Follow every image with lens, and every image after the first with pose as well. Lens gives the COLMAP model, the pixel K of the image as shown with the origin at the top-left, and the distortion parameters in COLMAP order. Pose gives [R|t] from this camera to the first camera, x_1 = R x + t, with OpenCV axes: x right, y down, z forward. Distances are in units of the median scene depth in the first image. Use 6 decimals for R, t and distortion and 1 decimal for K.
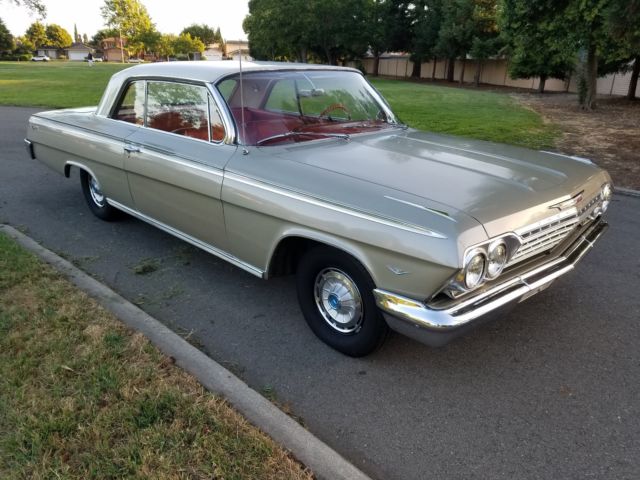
lens RADIAL K [[529.7, 0, 320.0], [0, 529.7, 240.0], [0, 0, 1]] dist [-0.013872, 0.001928]
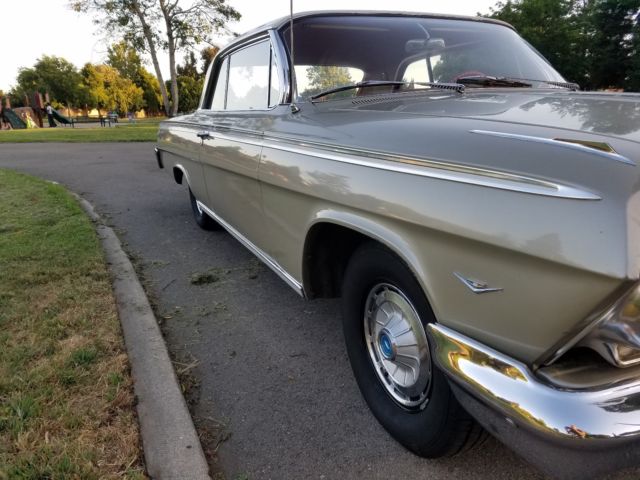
lens RADIAL K [[494.2, 0, 320.0], [0, 494.2, 240.0], [0, 0, 1]] dist [0.097729, -0.132461]
pose [[0.926177, 0.058103, -0.372587, 0.147854], [-0.098551, 0.991014, -0.090435, 0.059846], [0.363984, 0.120477, 0.923580, 0.465050]]
